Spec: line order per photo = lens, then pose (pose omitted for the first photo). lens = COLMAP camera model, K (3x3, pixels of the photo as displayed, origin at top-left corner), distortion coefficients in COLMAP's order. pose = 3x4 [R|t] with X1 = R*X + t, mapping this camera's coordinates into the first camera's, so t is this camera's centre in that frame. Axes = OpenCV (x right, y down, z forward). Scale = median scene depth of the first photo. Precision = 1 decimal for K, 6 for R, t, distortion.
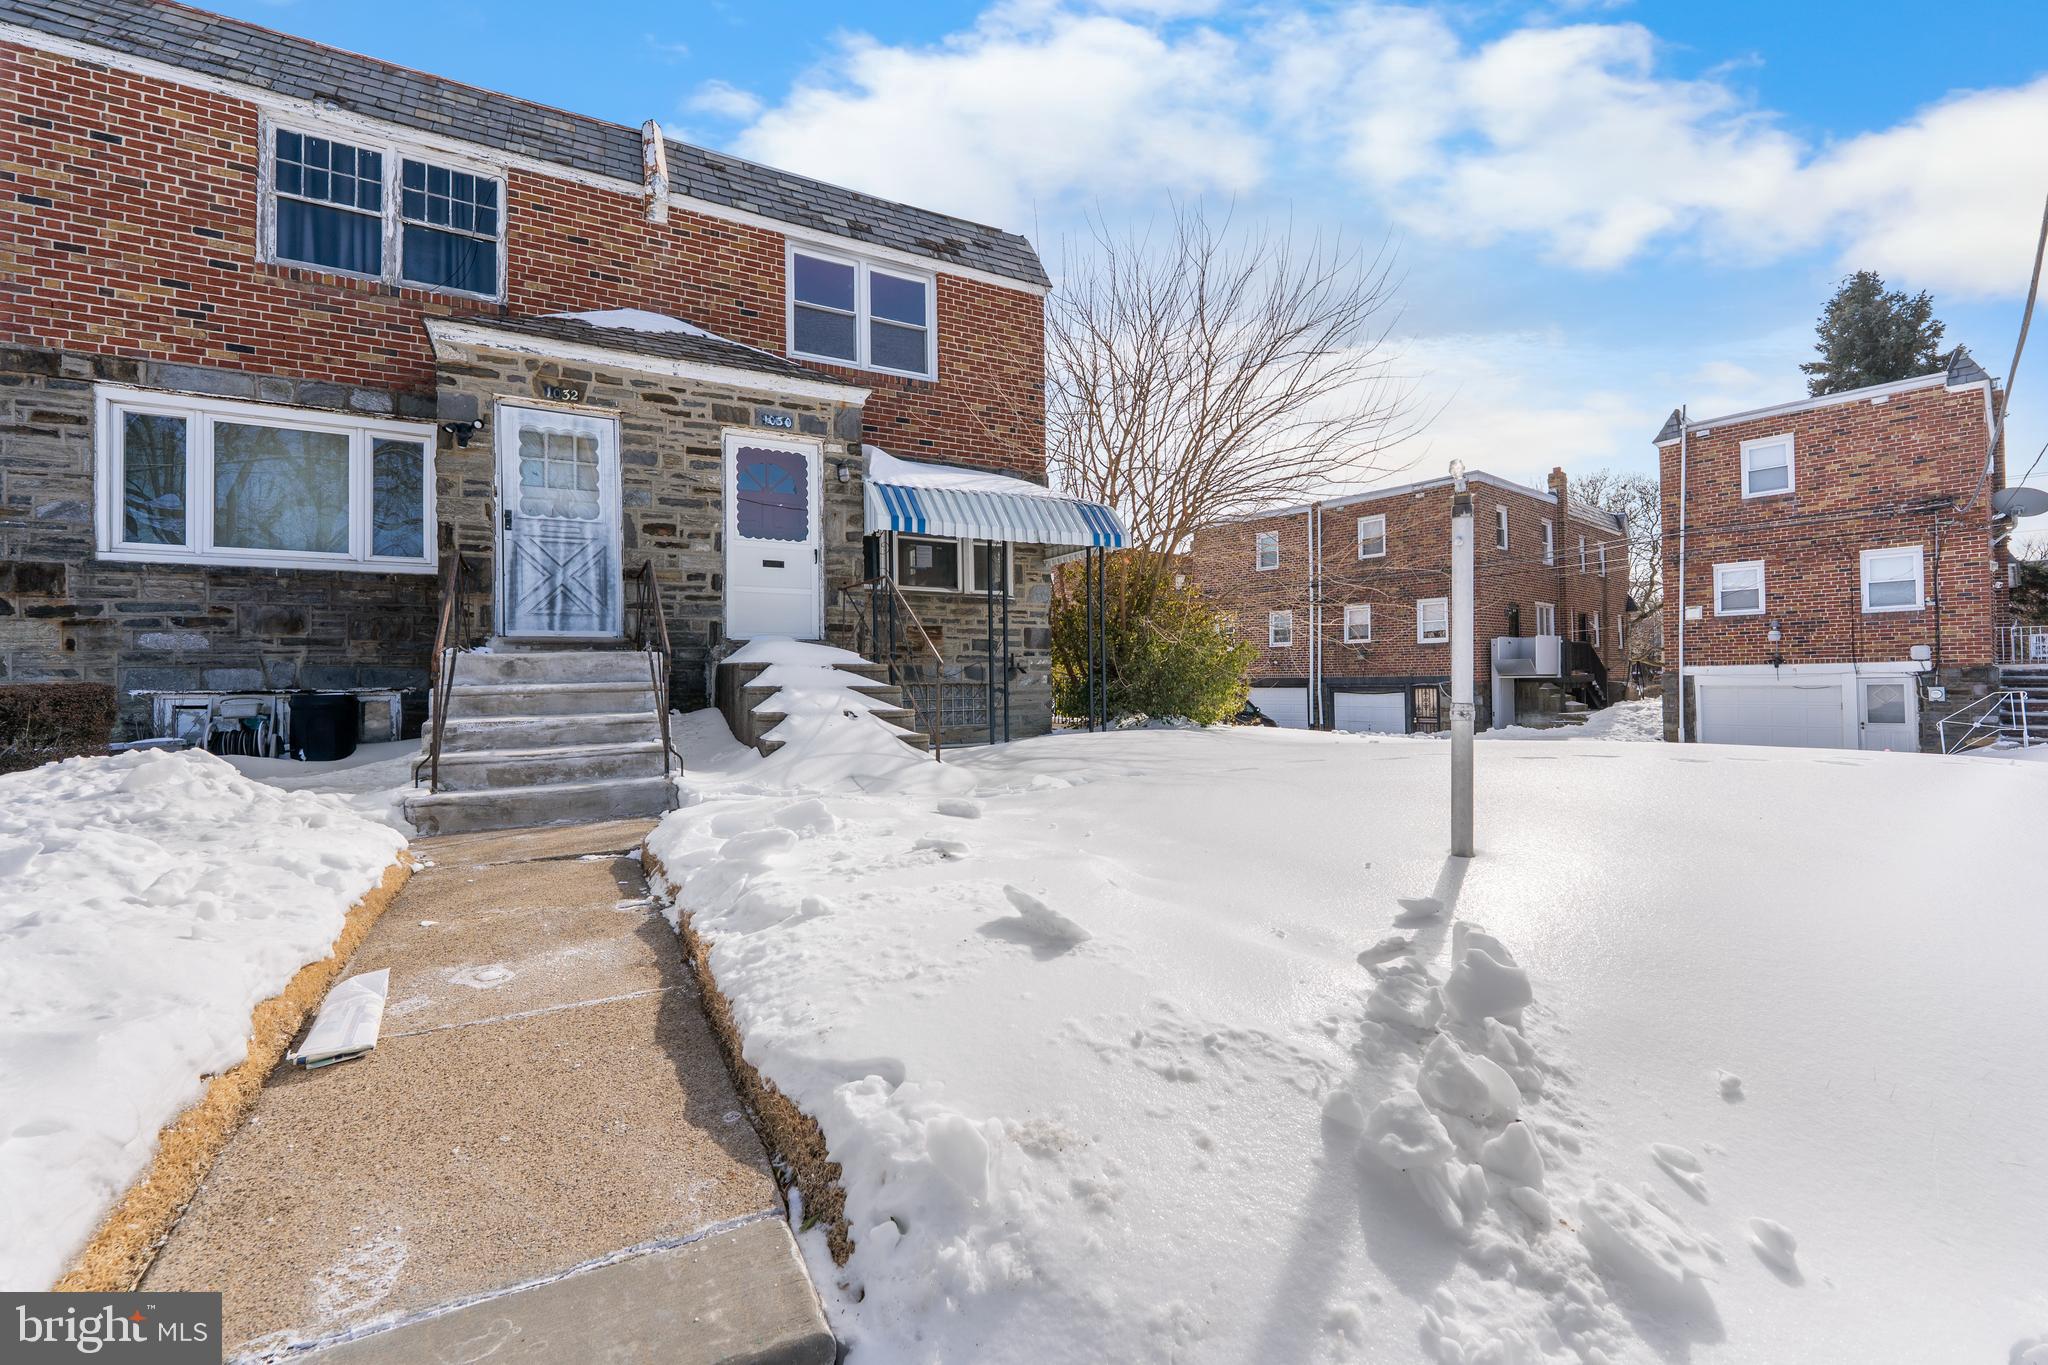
lens RADIAL K [[834.8, 0, 1024.0], [0, 834.8, 682.5], [0, 0, 1]] dist [-0.000964, 0.000489]
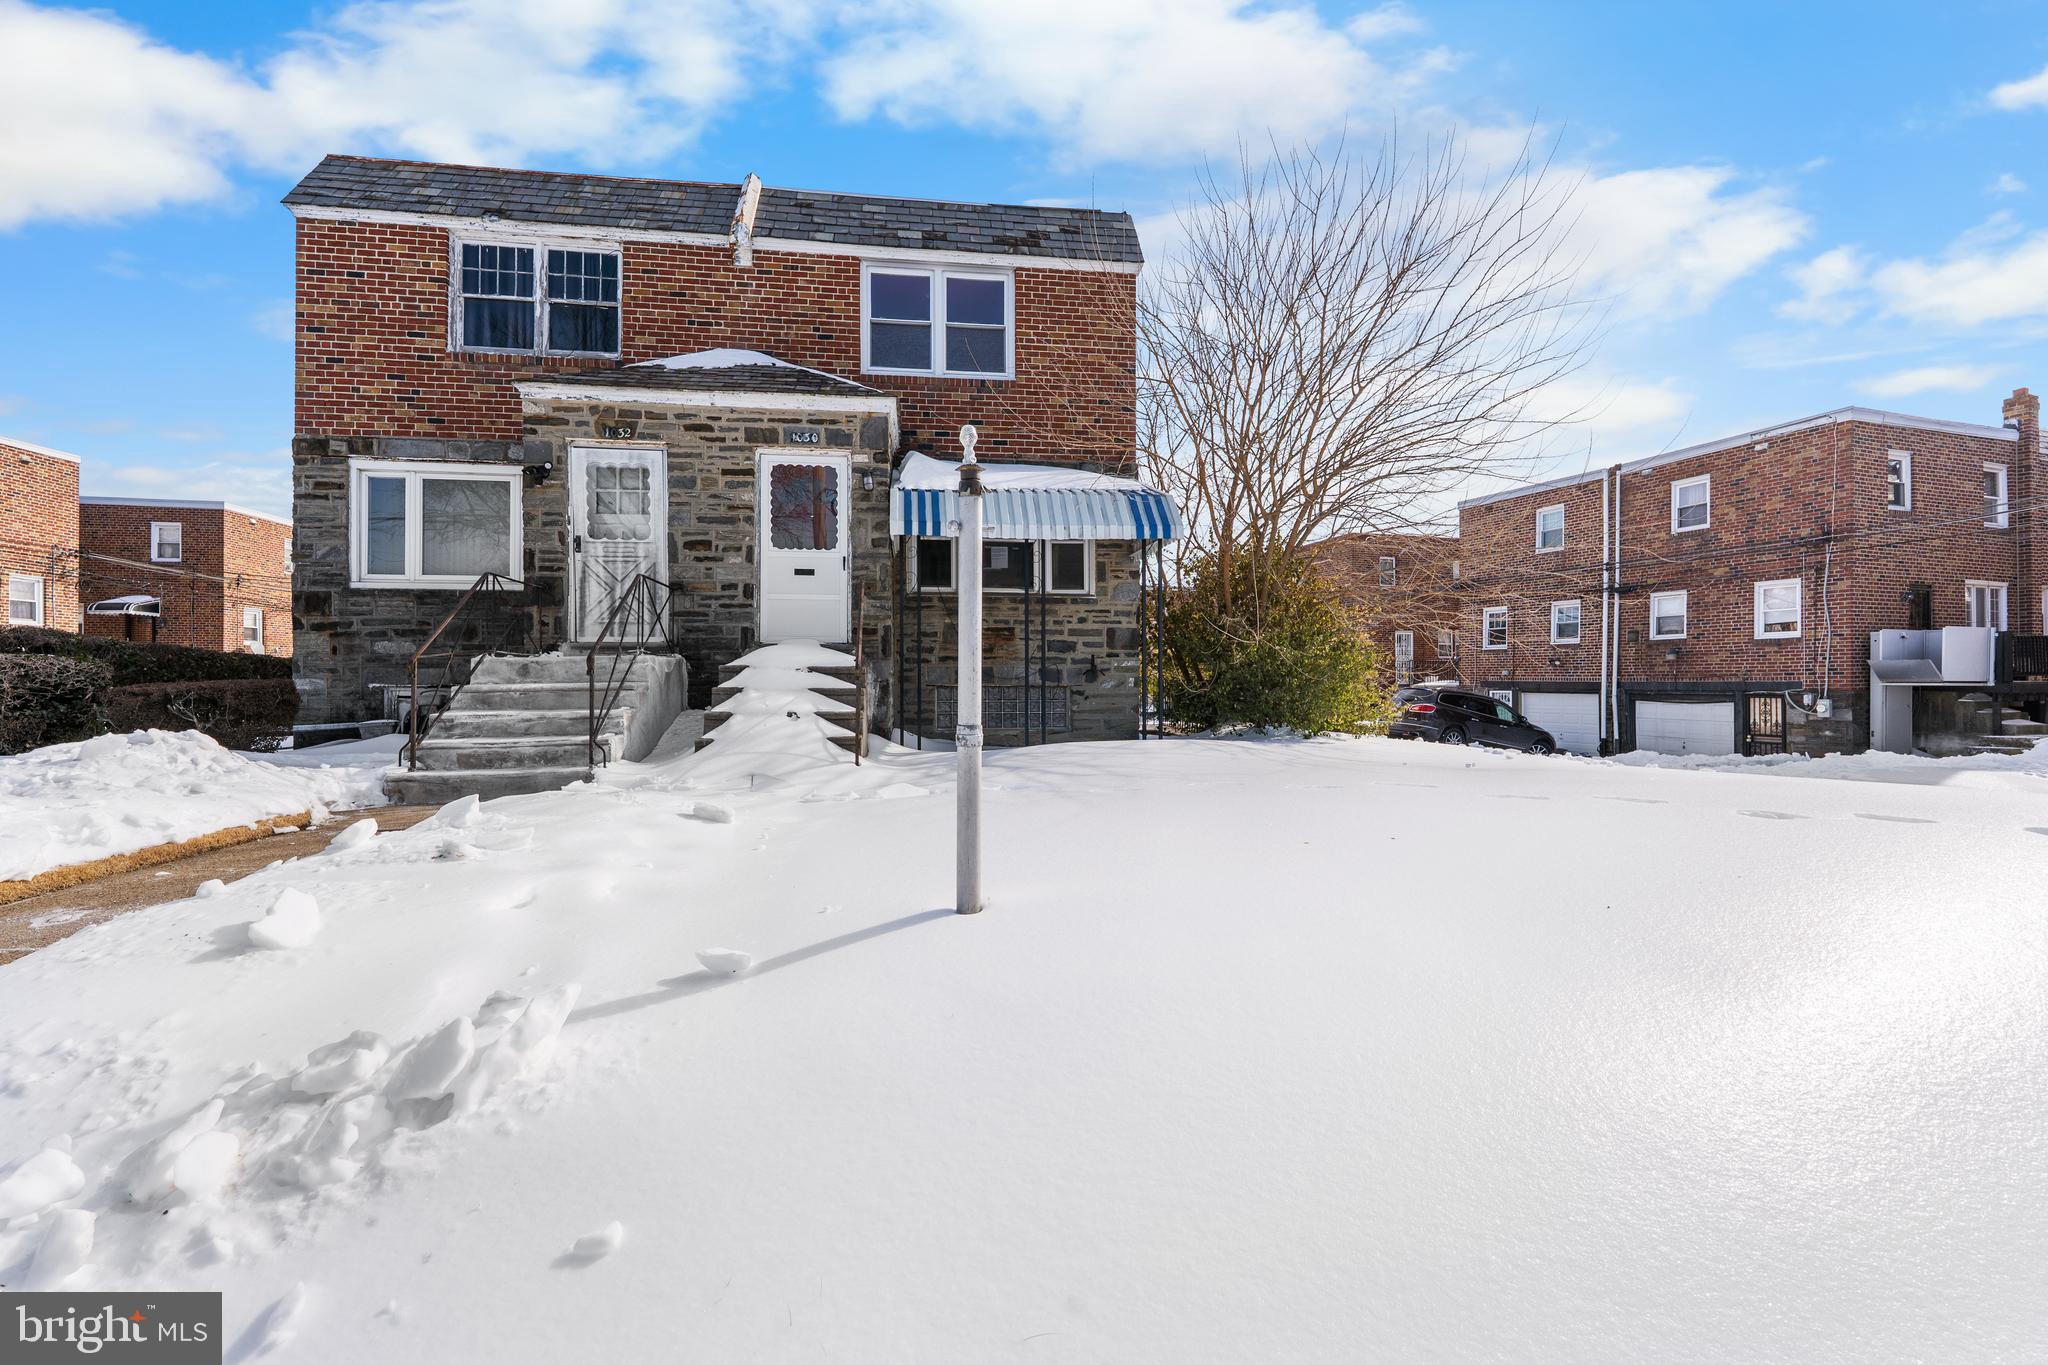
lens RADIAL K [[836.2, 0, 1025.8], [0, 836.2, 692.4], [0, 0, 1]] dist [0.000583, -0.000089]
pose [[0.933072, 0.015424, -0.359358, 0.356616], [-0.010406, 0.999820, 0.015896, -0.008338], [0.359539, -0.011092, 0.933064, 0.103396]]
